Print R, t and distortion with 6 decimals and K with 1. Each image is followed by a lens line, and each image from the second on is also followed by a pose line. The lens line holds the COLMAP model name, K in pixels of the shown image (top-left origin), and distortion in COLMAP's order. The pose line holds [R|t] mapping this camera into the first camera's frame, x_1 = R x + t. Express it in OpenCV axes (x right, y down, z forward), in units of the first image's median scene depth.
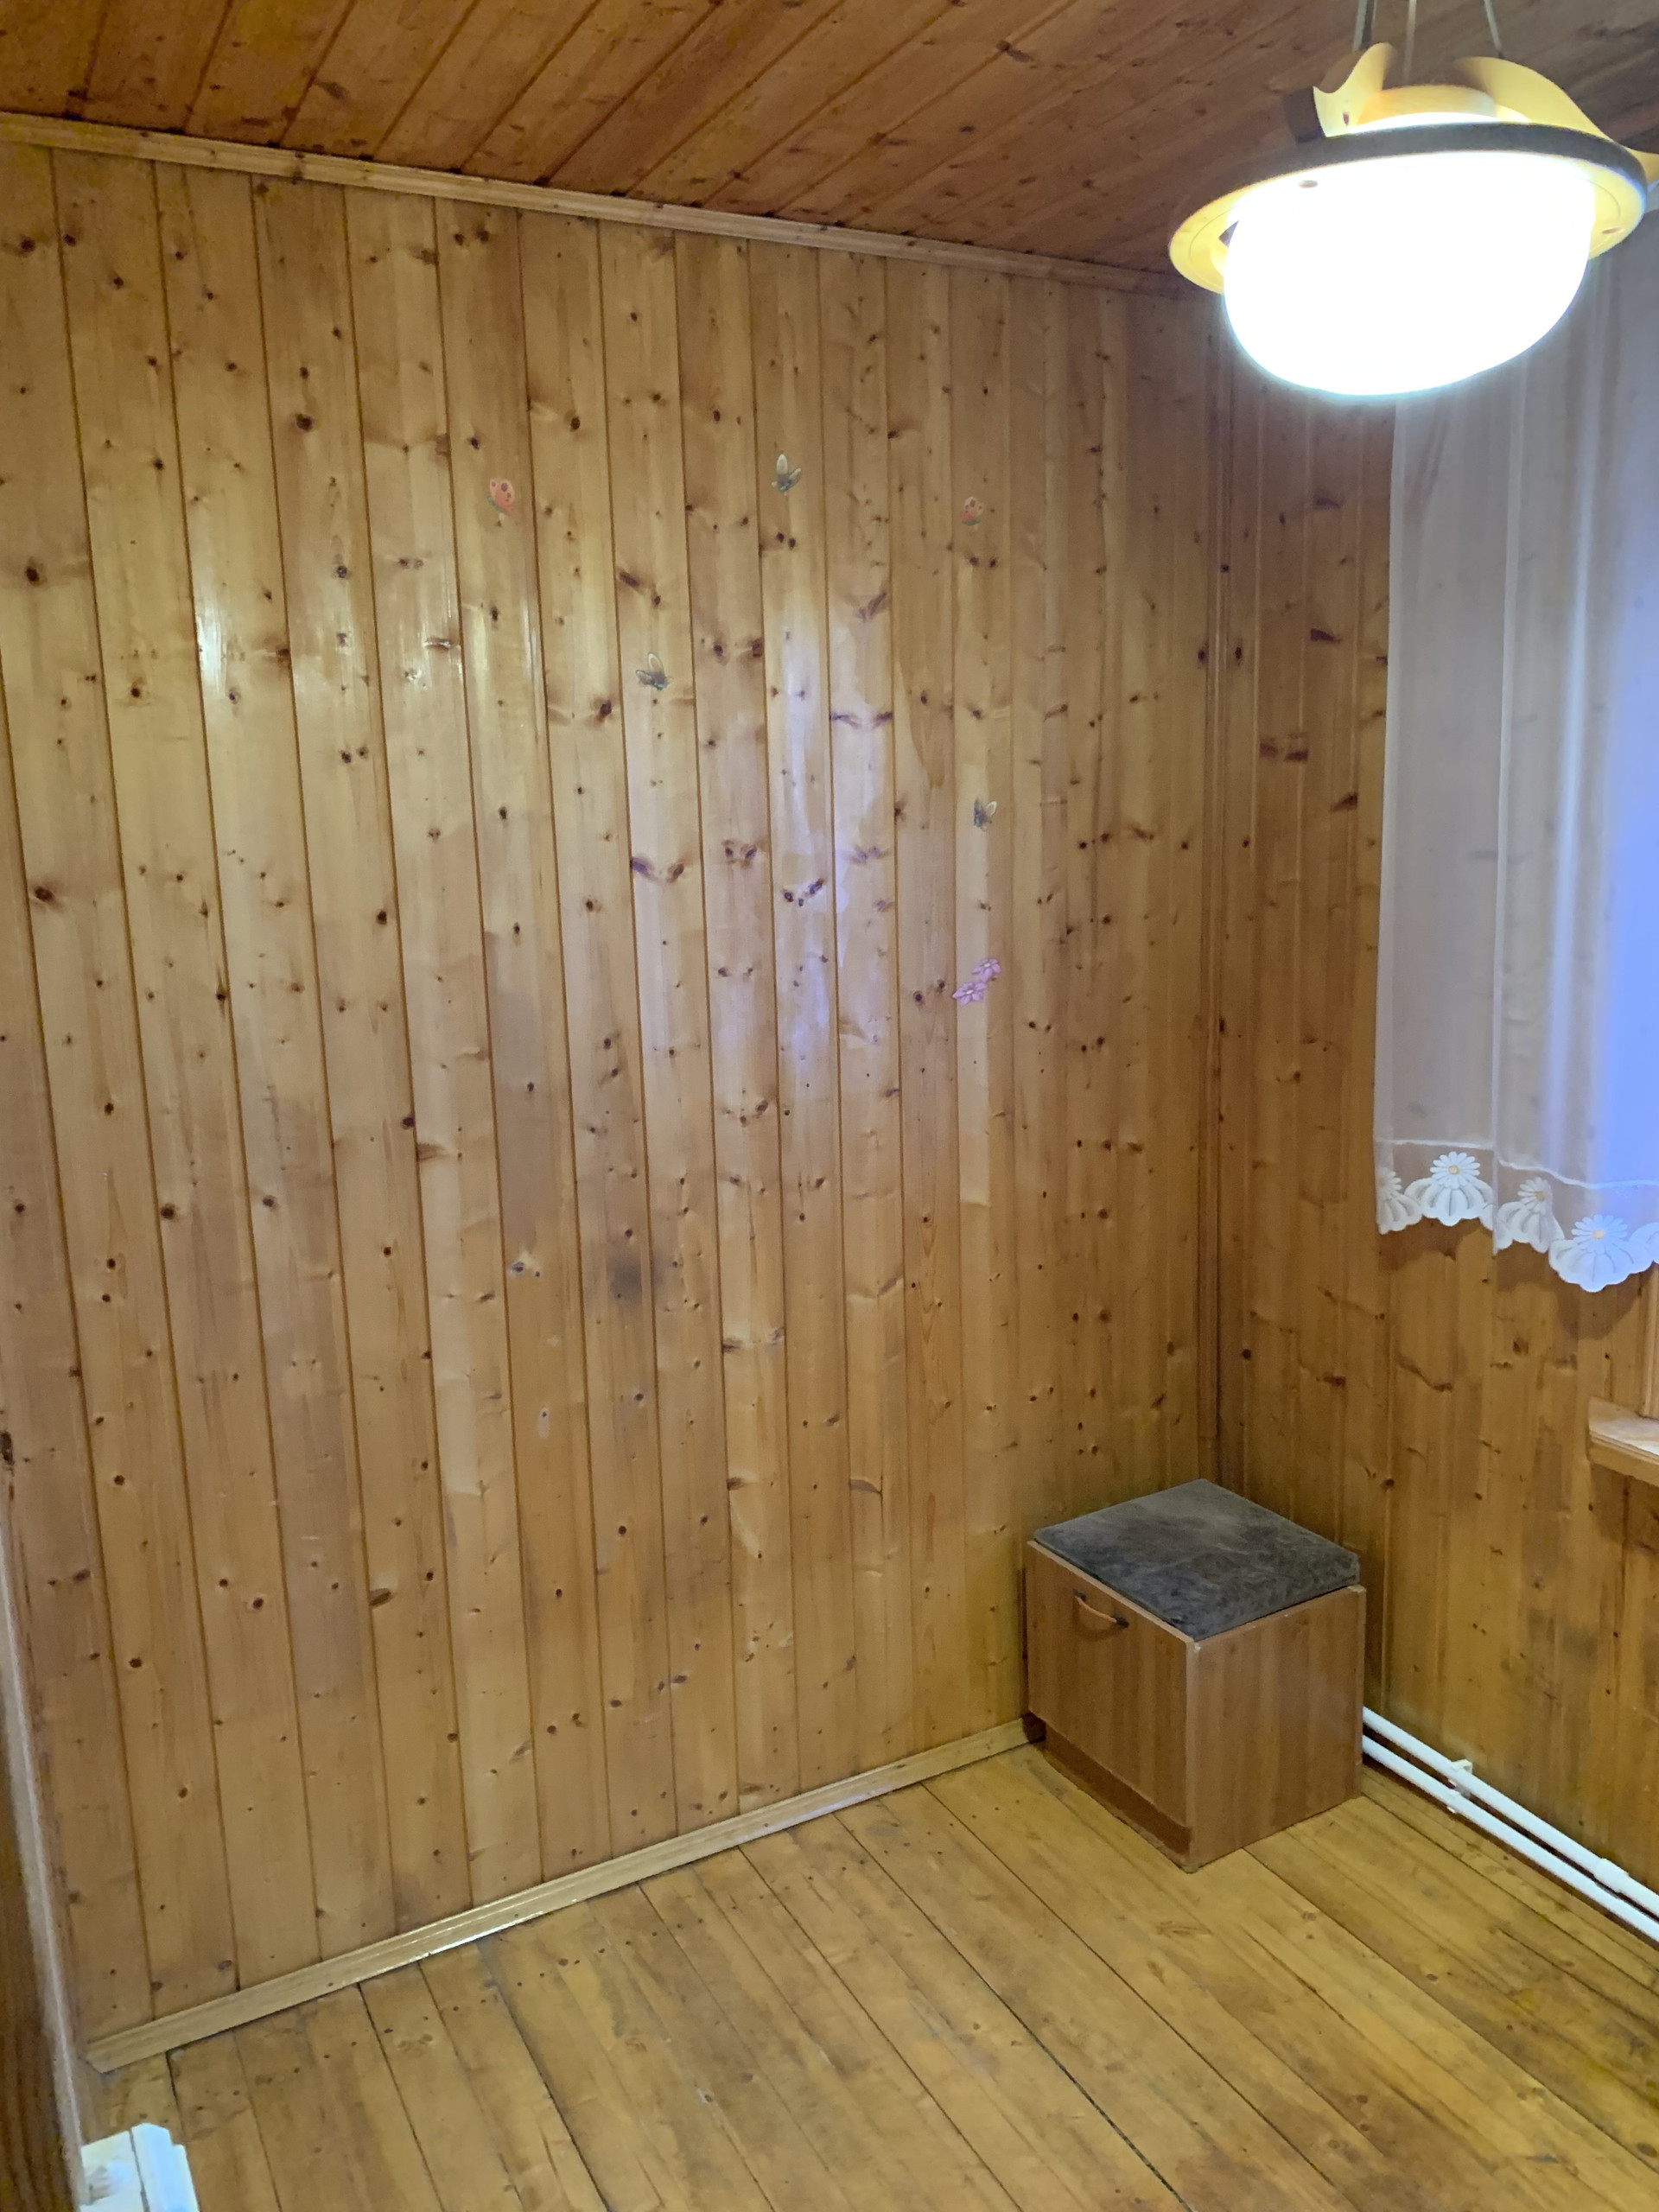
lens RADIAL K [[1651.7, 0, 829.5], [0, 1651.7, 1106.0], [0, 0, 1]] dist [0.026830, -0.047834]
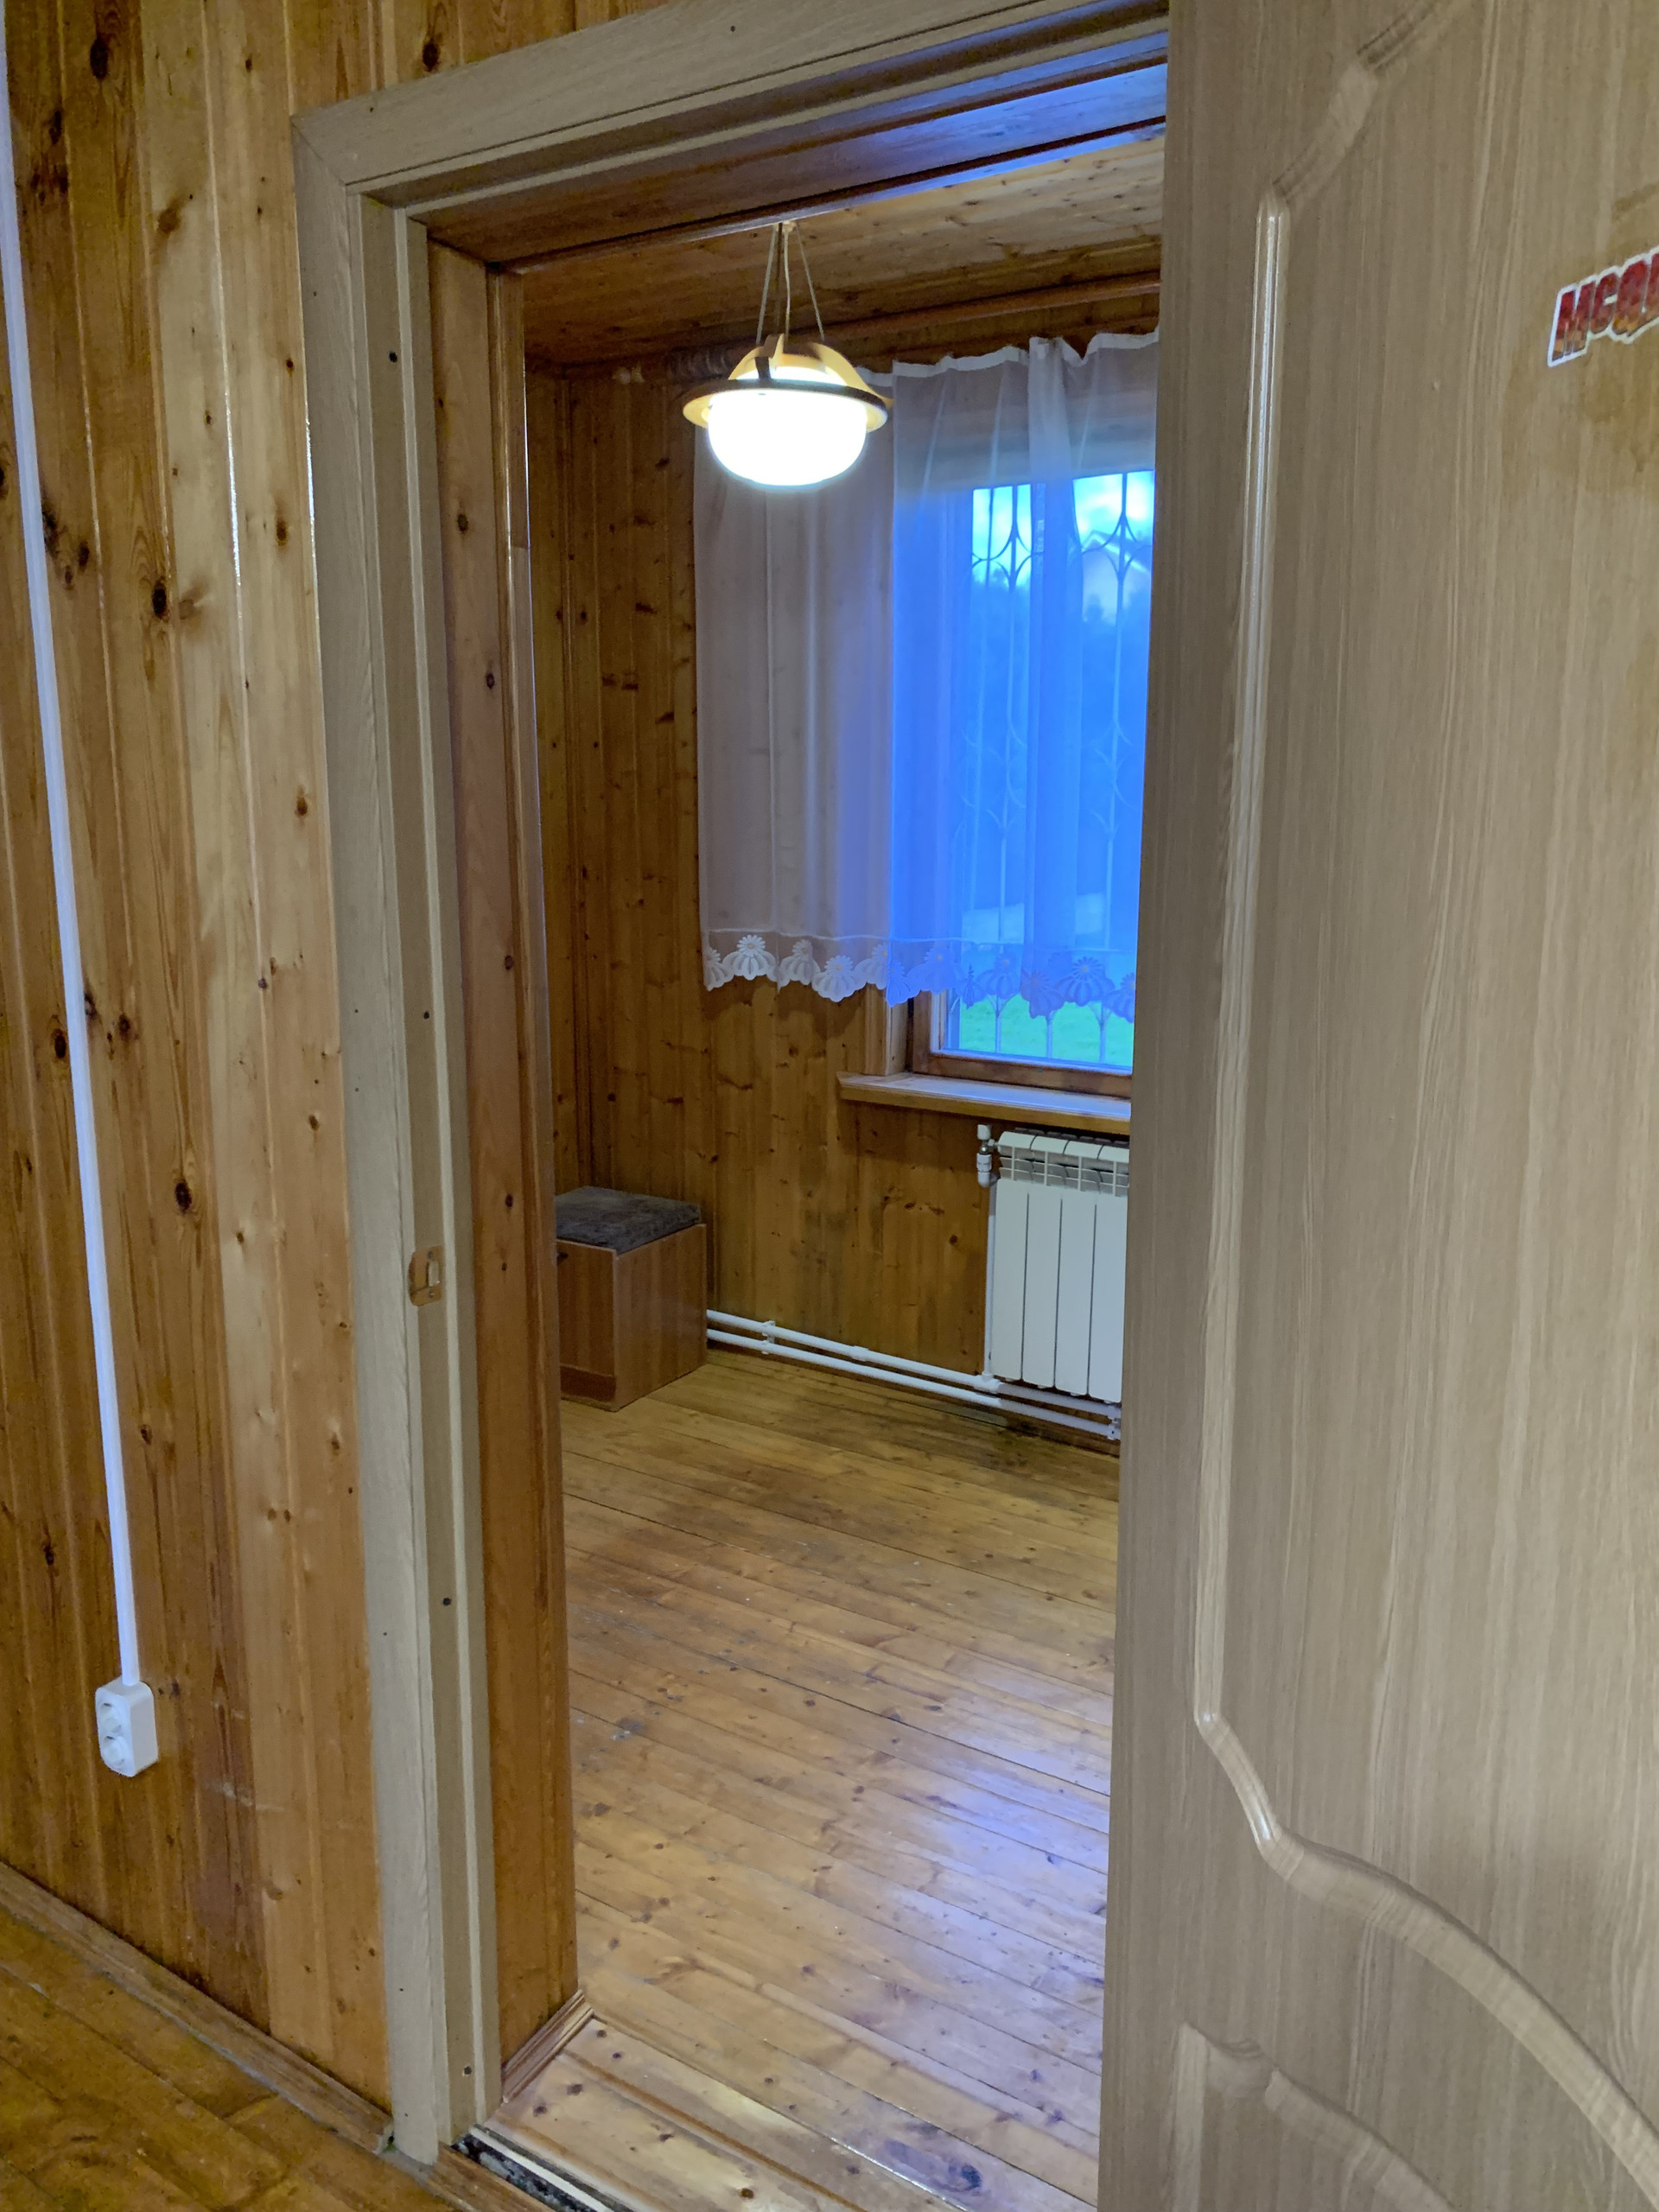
lens RADIAL K [[1651.7, 0, 829.5], [0, 1651.7, 1106.0], [0, 0, 1]] dist [0.026830, -0.047834]
pose [[0.875128, -0.057085, 0.480512, -0.337126], [0.053514, 0.998343, 0.021142, 0.162944], [-0.480923, 0.007212, 0.876733, -0.448483]]
